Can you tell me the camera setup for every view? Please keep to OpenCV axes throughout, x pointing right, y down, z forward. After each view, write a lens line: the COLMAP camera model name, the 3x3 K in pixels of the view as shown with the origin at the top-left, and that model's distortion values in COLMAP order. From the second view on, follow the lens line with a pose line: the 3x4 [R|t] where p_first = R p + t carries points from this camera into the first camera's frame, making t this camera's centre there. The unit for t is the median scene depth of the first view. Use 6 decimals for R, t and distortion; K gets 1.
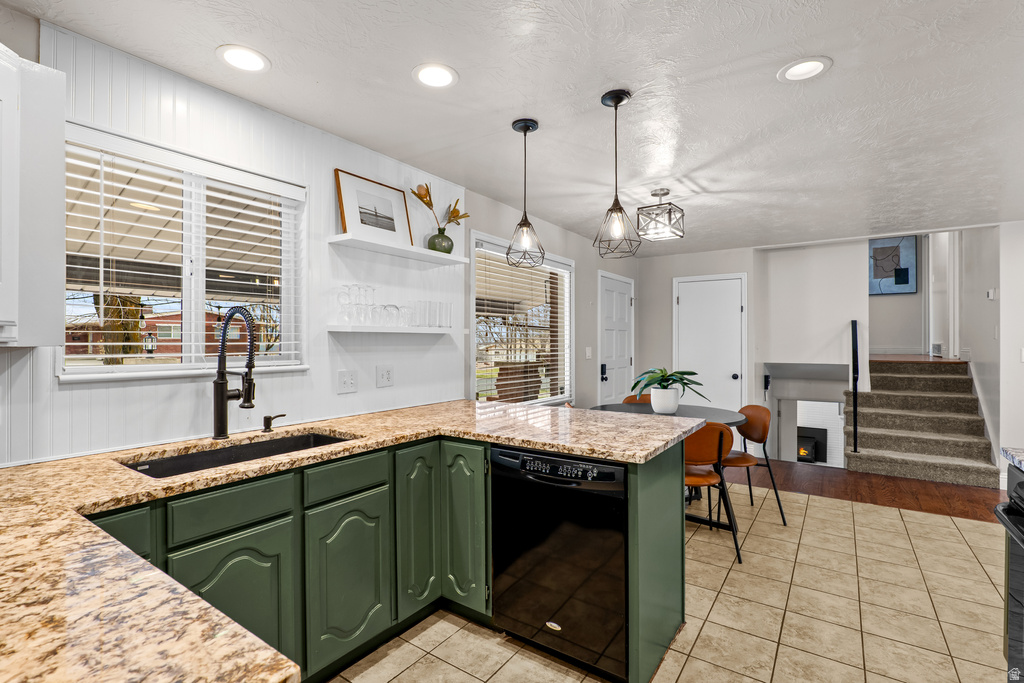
lens RADIAL K [[475.0, 0, 514.0], [0, 475.0, 340.2], [0, 0, 1]] dist [-0.025549, 0.005586]
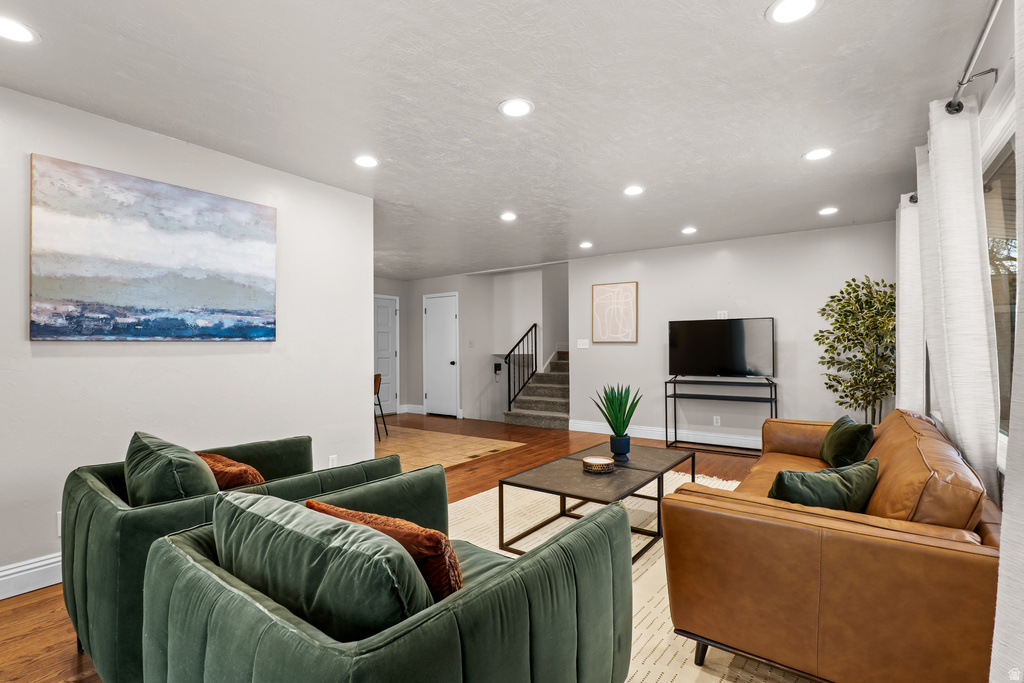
lens RADIAL K [[475.0, 0, 508.2], [0, 475.0, 337.6], [0, 0, 1]] dist [-0.025549, 0.005586]
pose [[0.999852, -0.010505, -0.013638, 1.300159], [0.010184, 0.999675, -0.023353, 0.068574], [0.013879, 0.023211, 0.999634, -0.905414]]
